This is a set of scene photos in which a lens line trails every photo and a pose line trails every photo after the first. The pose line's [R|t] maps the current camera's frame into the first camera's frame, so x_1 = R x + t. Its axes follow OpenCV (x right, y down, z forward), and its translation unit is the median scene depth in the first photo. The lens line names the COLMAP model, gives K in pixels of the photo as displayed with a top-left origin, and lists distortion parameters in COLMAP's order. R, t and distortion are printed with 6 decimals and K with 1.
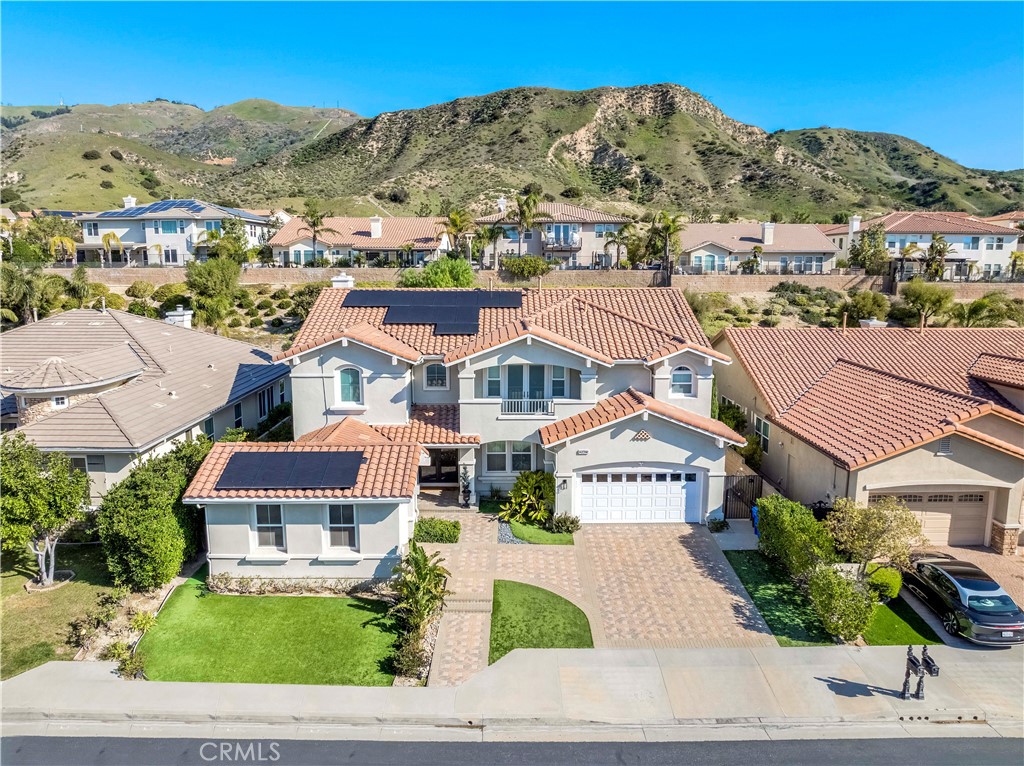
lens RADIAL K [[721.2, 0, 512.0], [0, 721.2, 383.0], [0, 0, 1]] dist [-0.045405, 0.012747]
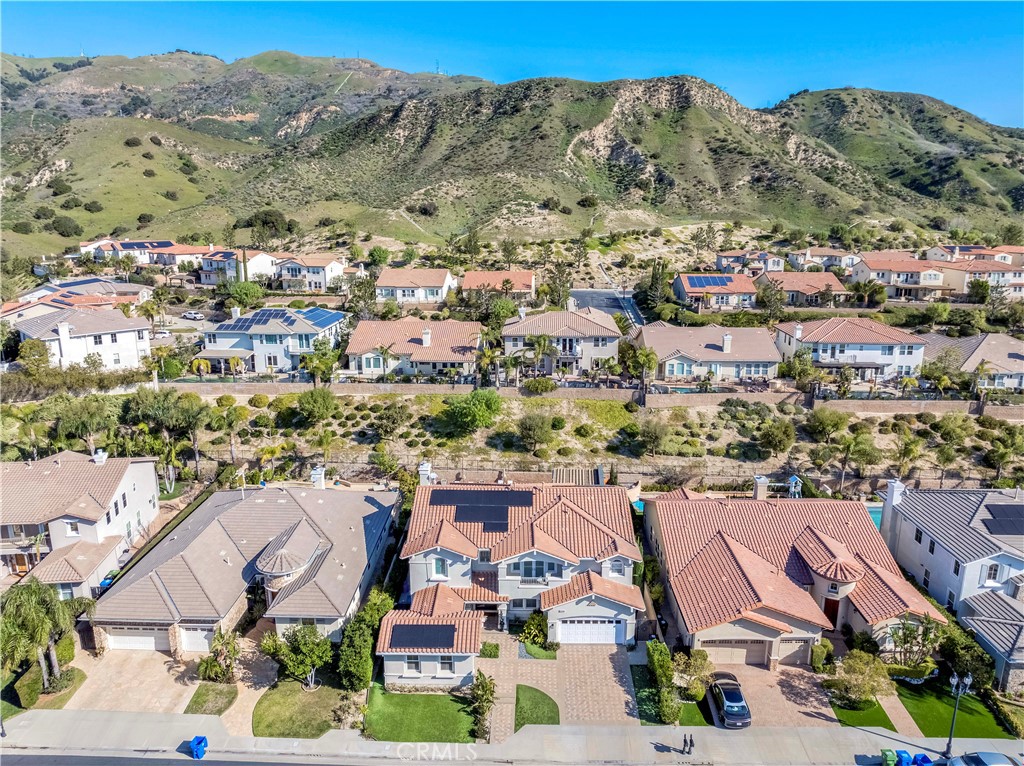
lens RADIAL K [[721.2, 0, 512.0], [0, 721.2, 383.0], [0, 0, 1]] dist [-0.045405, 0.012747]
pose [[0.999582, 0.005790, -0.028318, 0.013099], [-0.003710, 0.997329, 0.072945, -0.600847], [0.028665, -0.072810, 0.996934, -0.819094]]
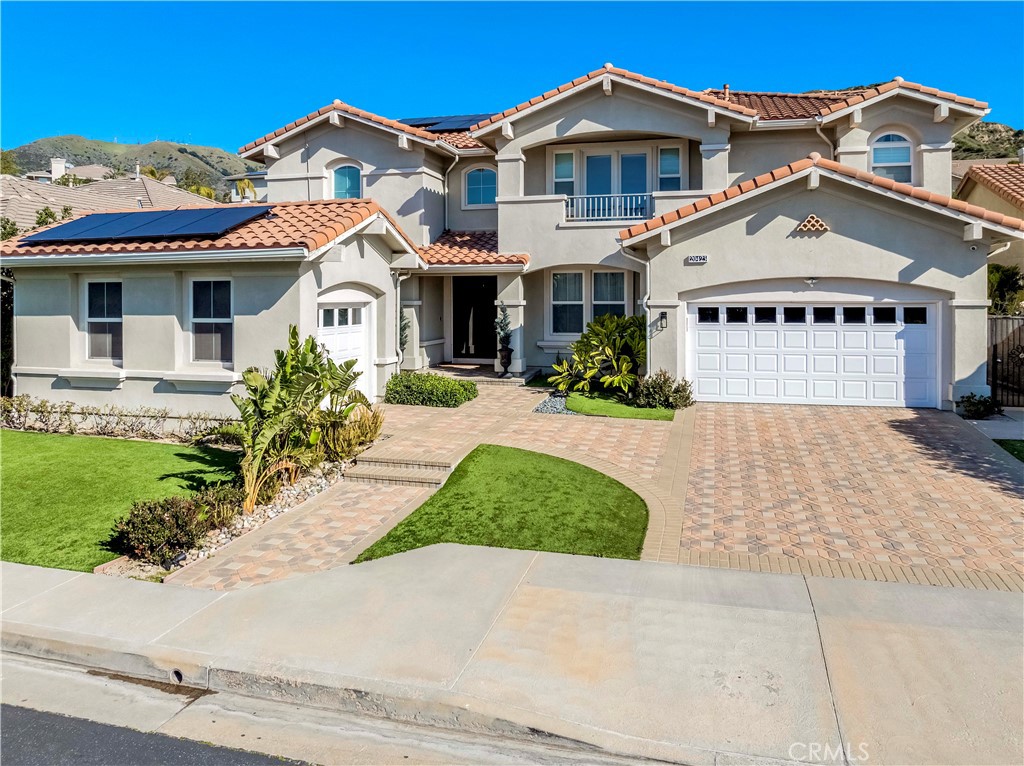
lens RADIAL K [[747.8, 0, 515.2], [0, 747.8, 308.8], [0, 0, 1]] dist [-0.046905, 0.006639]
pose [[0.964665, -0.000433, -0.263480, 0.103342], [-0.039056, 0.988716, -0.144619, 0.197975], [0.260569, 0.149799, 0.953763, 0.390582]]
